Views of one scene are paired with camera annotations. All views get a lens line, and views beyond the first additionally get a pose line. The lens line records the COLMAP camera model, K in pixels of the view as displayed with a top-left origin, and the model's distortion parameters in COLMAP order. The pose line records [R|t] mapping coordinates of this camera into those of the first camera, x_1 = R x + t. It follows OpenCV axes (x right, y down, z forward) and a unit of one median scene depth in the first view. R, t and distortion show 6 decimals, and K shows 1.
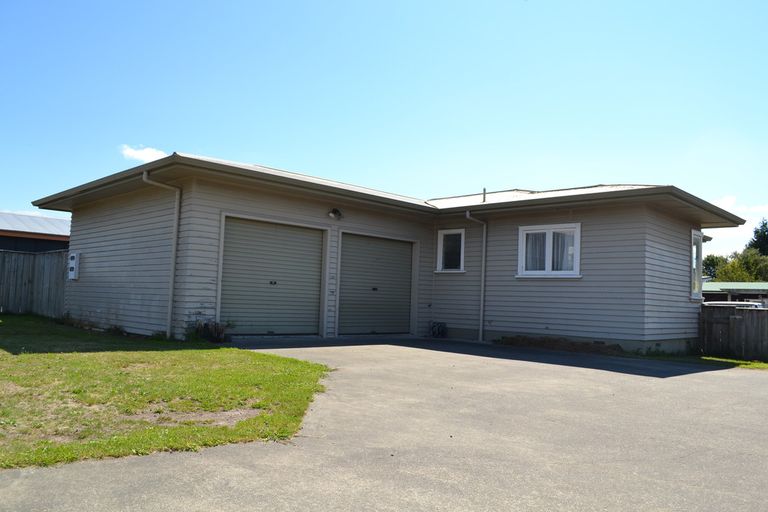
lens RADIAL K [[616.8, 0, 384.0], [0, 616.8, 256.0], [0, 0, 1]] dist [-0.075466, 0.003151]
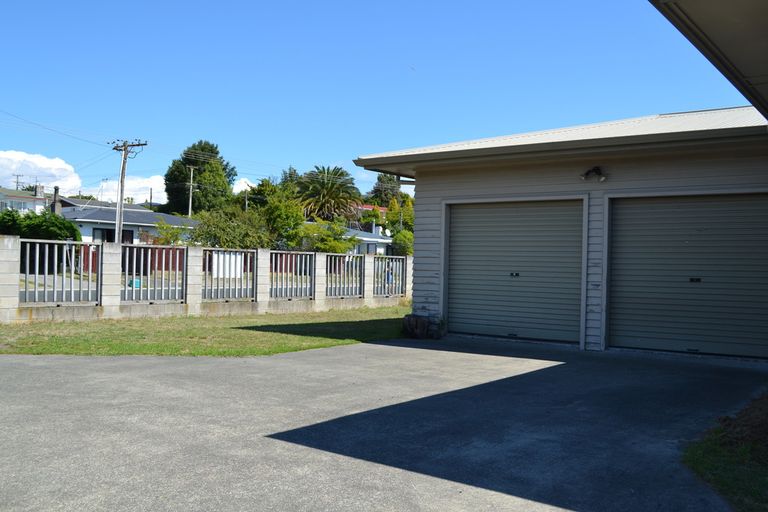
lens RADIAL K [[748.6, 0, 384.0], [0, 748.6, 256.0], [0, 0, 1]] dist [-0.009535, -0.006719]
pose [[0.149200, -0.045283, -0.987770, 0.728371], [0.057492, 0.997658, -0.037052, 0.042750], [0.987134, -0.051260, 0.151454, 0.633128]]
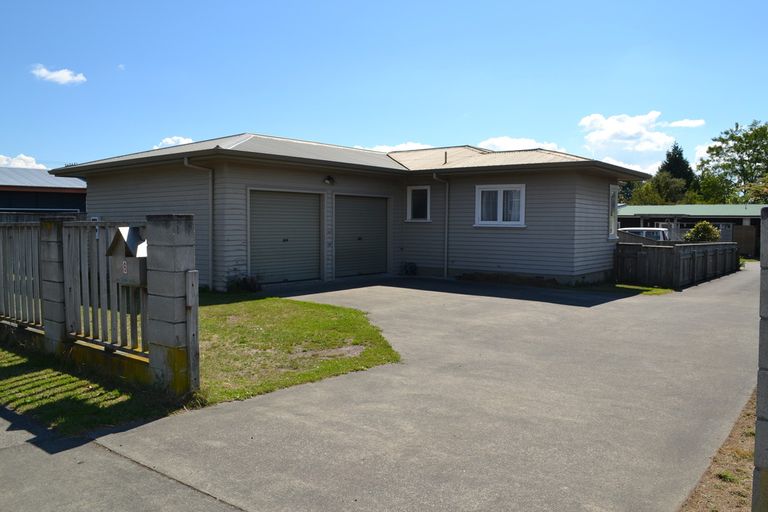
lens RADIAL K [[616.8, 0, 384.0], [0, 616.8, 256.0], [0, 0, 1]] dist [-0.075466, 0.003151]
pose [[0.992821, -0.037302, 0.113645, -0.117133], [0.022378, 0.991279, 0.129865, -0.076056], [-0.117498, -0.126390, 0.984997, -0.231073]]
